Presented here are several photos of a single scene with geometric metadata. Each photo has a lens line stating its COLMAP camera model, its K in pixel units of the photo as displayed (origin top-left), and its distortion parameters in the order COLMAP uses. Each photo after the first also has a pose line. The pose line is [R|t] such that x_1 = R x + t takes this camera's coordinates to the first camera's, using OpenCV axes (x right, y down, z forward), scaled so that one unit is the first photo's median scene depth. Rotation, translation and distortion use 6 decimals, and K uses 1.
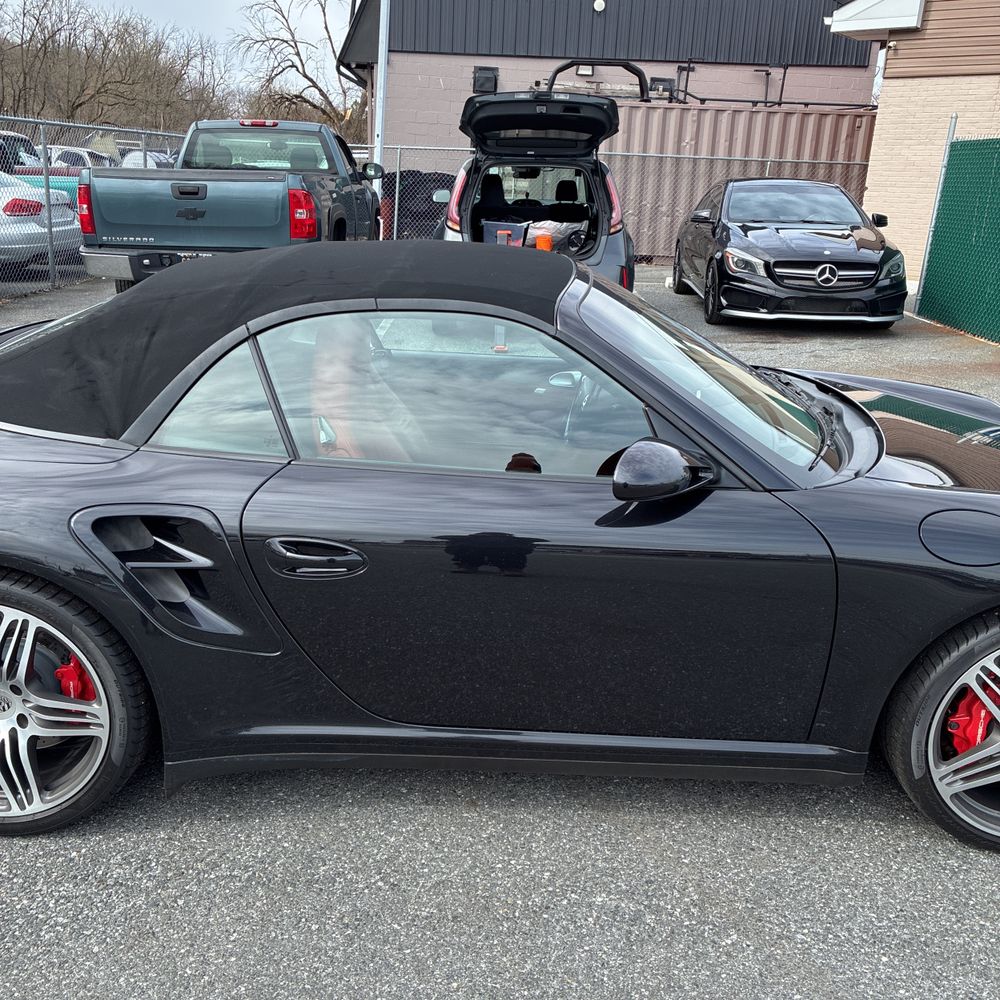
lens RADIAL K [[1009.1, 0, 497.5], [0, 1009.1, 492.6], [0, 0, 1]] dist [-0.022242, 0.114131]
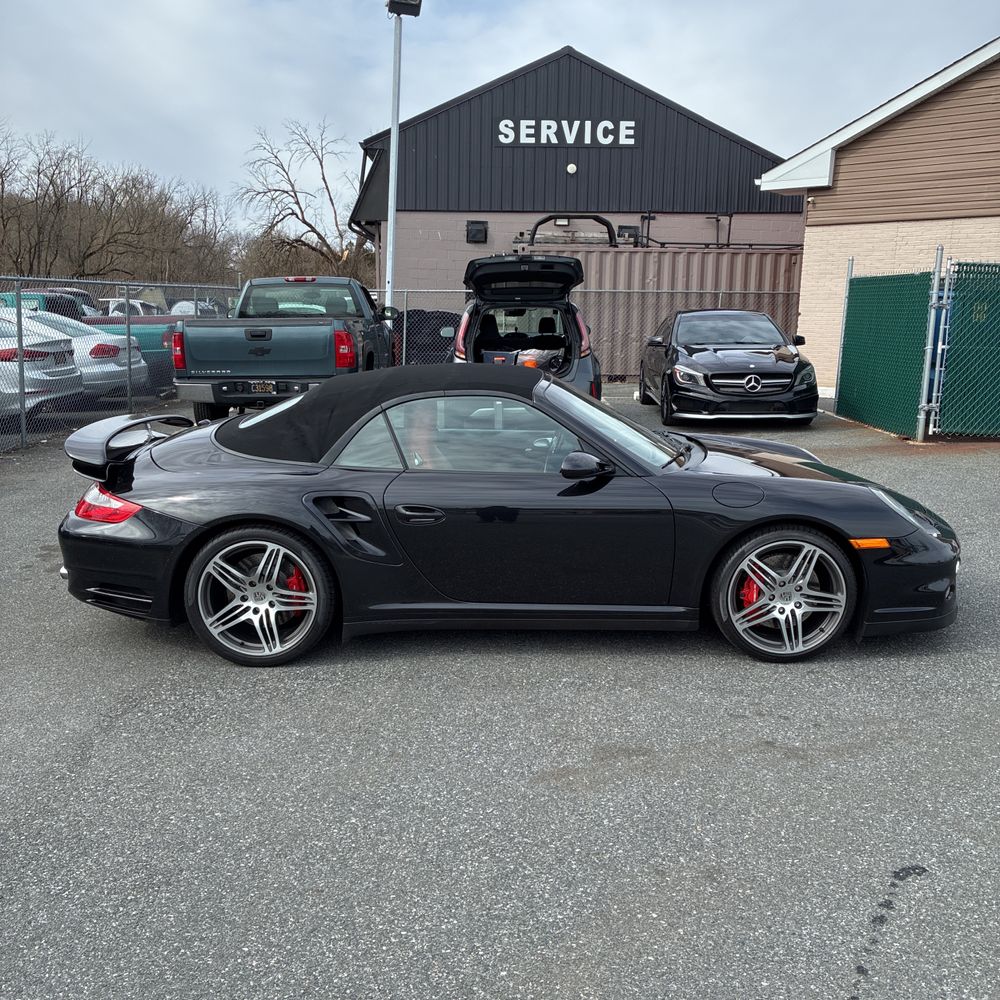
lens RADIAL K [[1003.3, 0, 497.7], [0, 1003.3, 498.8], [0, 0, 1]] dist [0.046476, -0.035823]
pose [[0.999513, -0.030745, 0.005414, -0.007587], [0.031164, 0.992880, -0.114973, 0.065275], [-0.001841, 0.115086, 0.993354, -0.247405]]
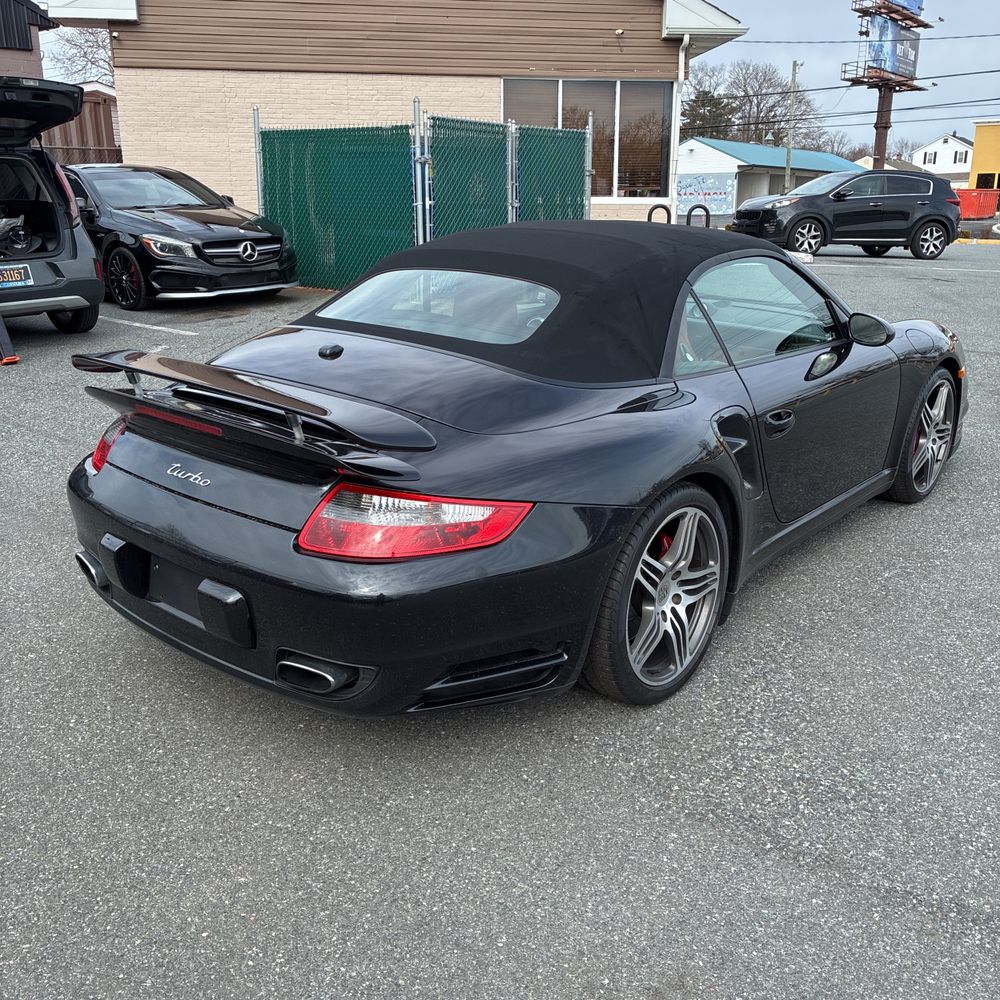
lens RADIAL K [[1003.3, 0, 497.7], [0, 1003.3, 498.8], [0, 0, 1]] dist [0.046476, -0.035823]
pose [[0.631609, -0.269339, 0.726998, -0.381883], [0.253227, 0.957955, 0.134903, -0.033198], [-0.732766, 0.098889, 0.673257, 0.070405]]
